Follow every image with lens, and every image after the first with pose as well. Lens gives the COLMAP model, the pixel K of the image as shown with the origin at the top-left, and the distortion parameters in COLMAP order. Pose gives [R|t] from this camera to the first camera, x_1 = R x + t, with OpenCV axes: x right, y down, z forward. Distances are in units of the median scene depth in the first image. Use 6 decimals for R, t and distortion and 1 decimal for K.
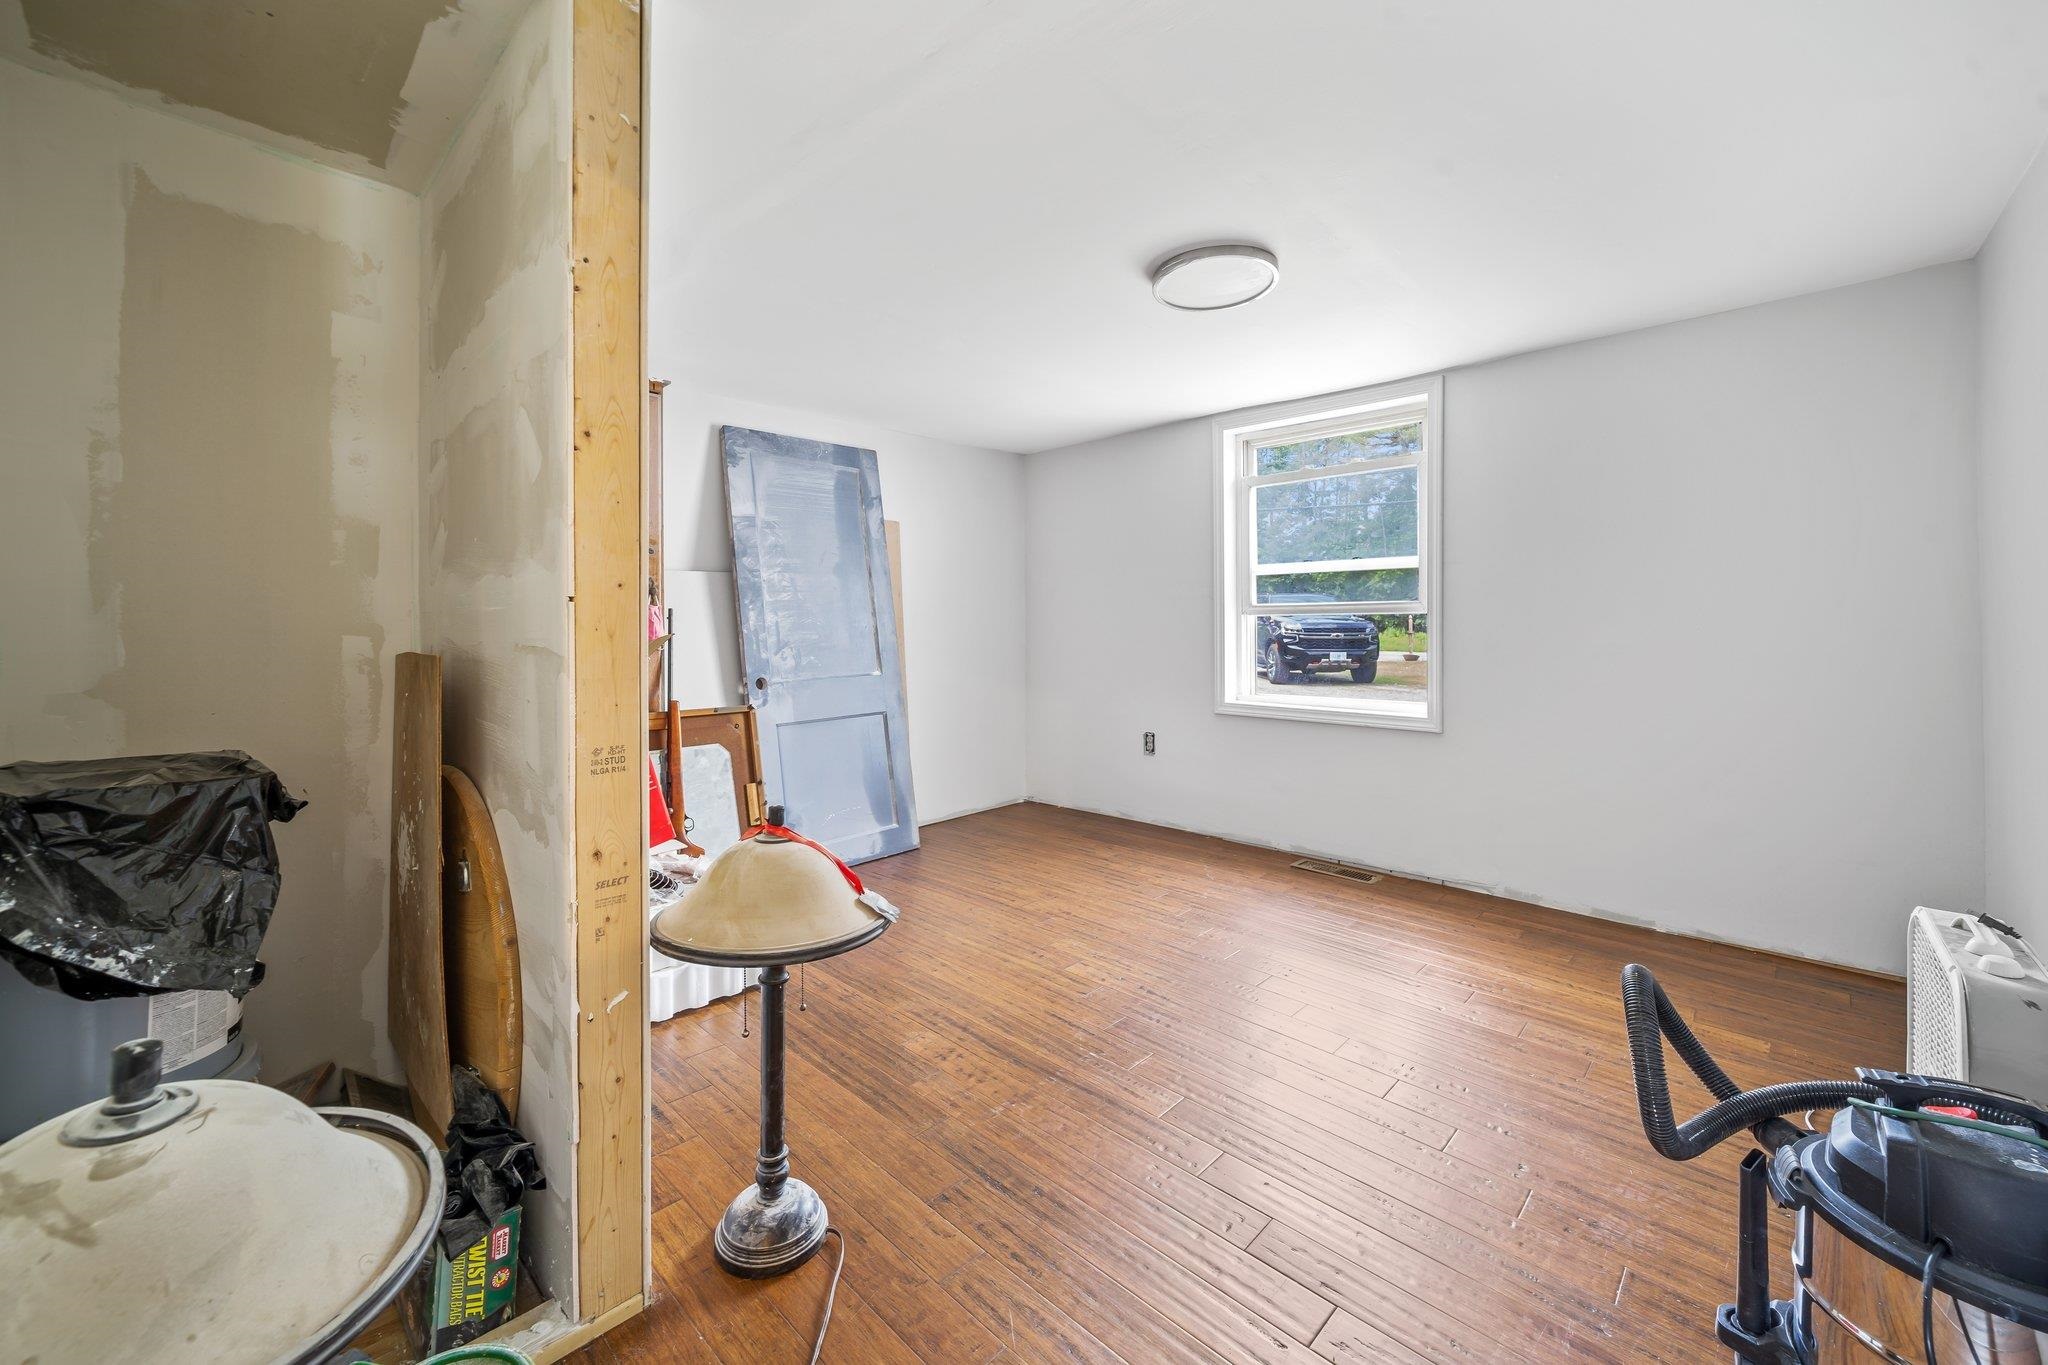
lens RADIAL K [[820.7, 0, 1025.2], [0, 820.7, 623.3], [0, 0, 1]] dist [0.000179, 0.000005]
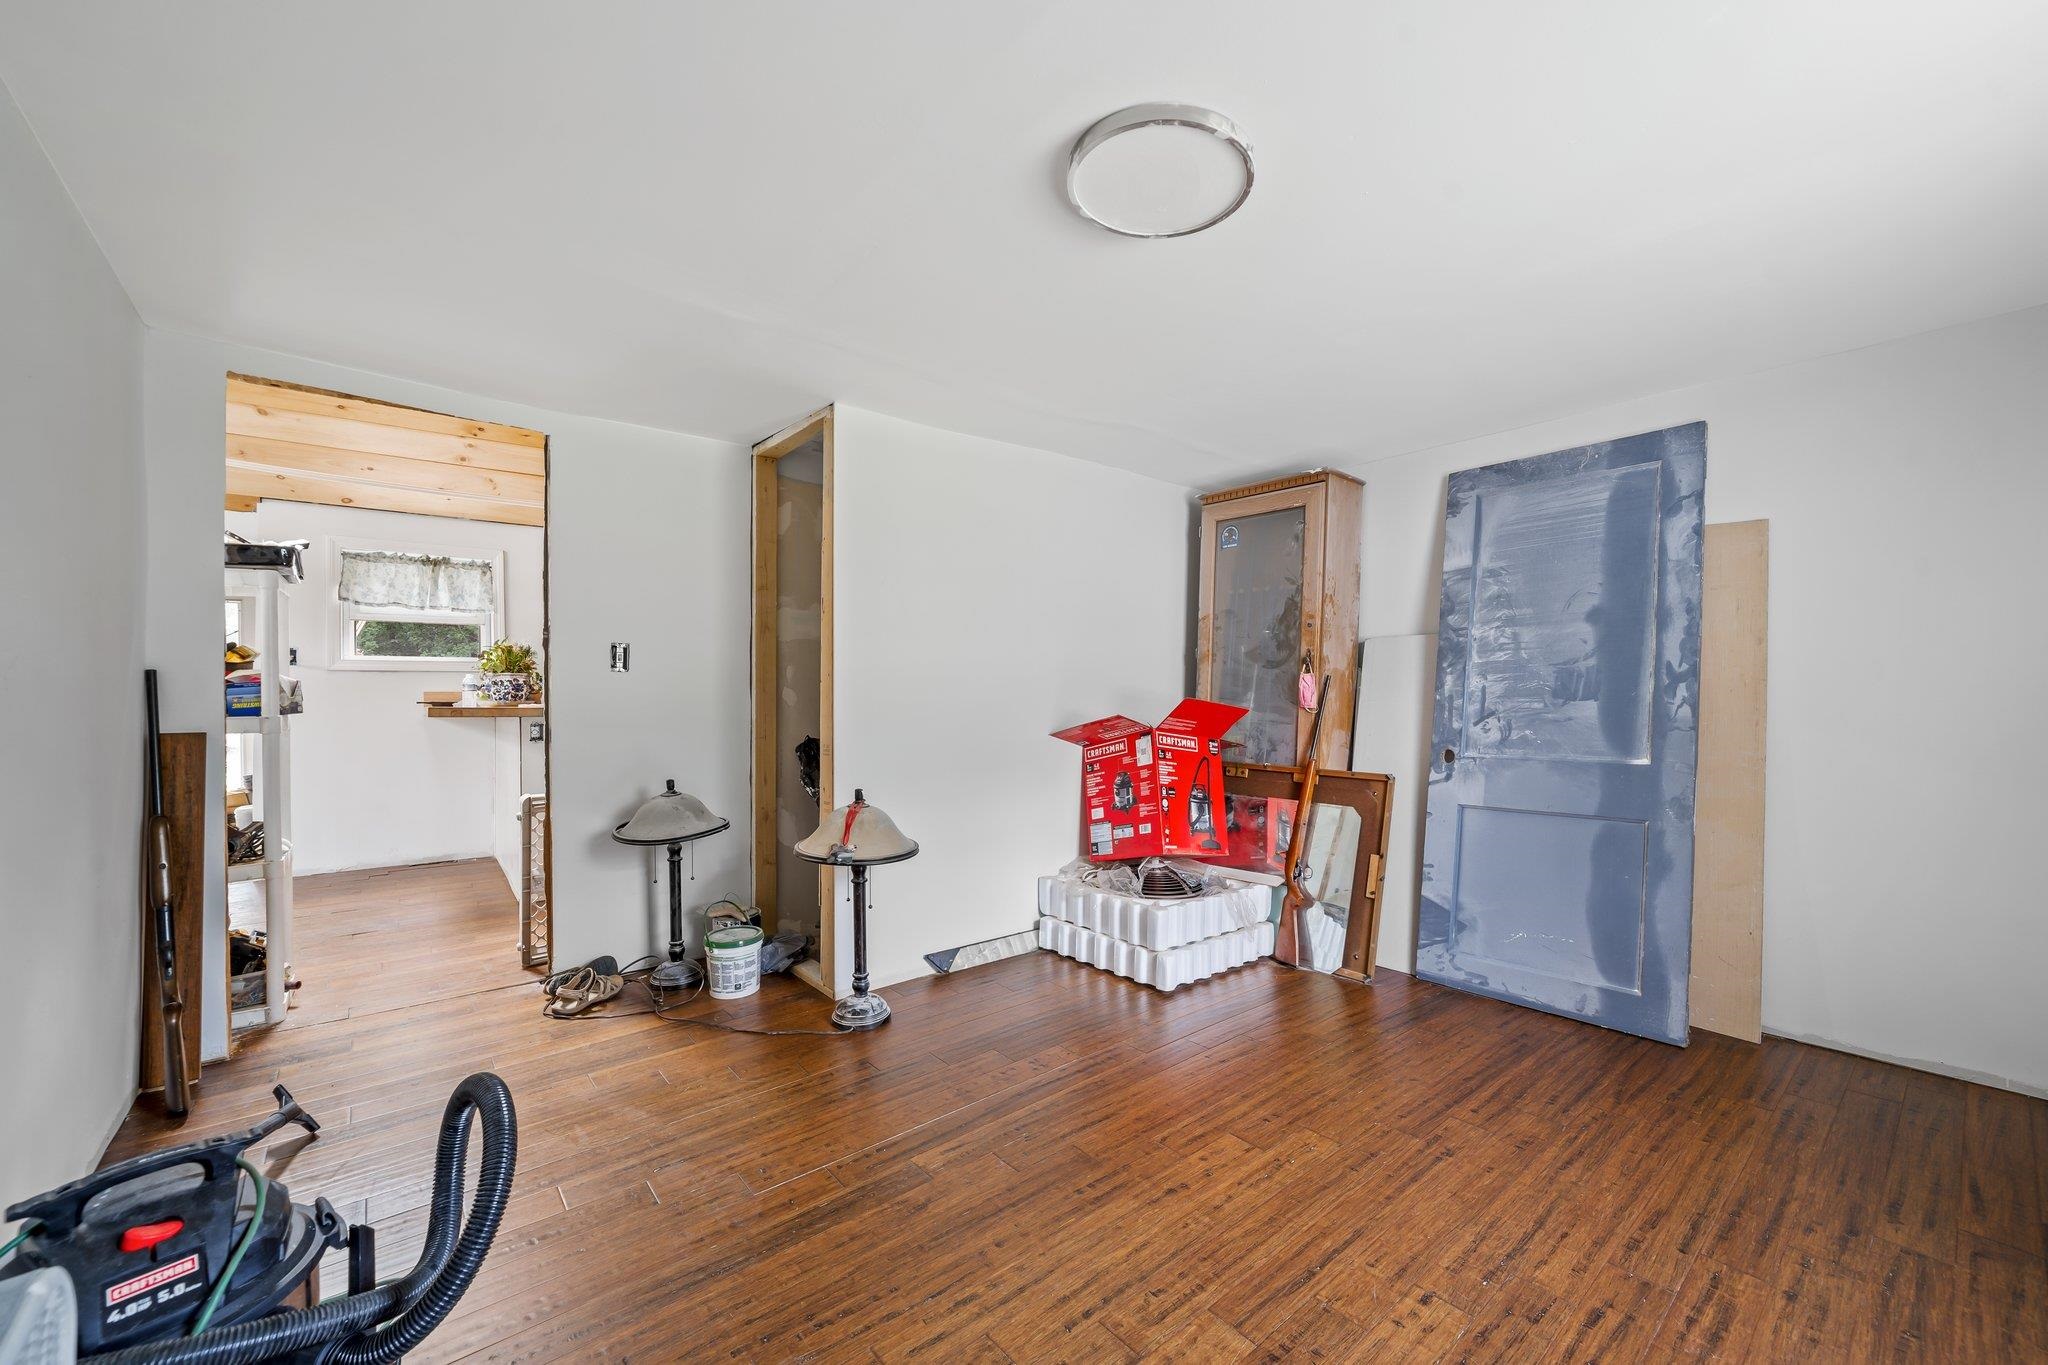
lens RADIAL K [[800.9, 0, 1024.0], [0, 800.9, 682.5], [0, 0, 1]] dist [-0.000587, -0.000045]
pose [[-0.102471, 0.000086, -0.994736, 0.565750], [0.008696, 0.999962, -0.000810, -0.009571], [0.994698, -0.008733, -0.102468, 0.599969]]
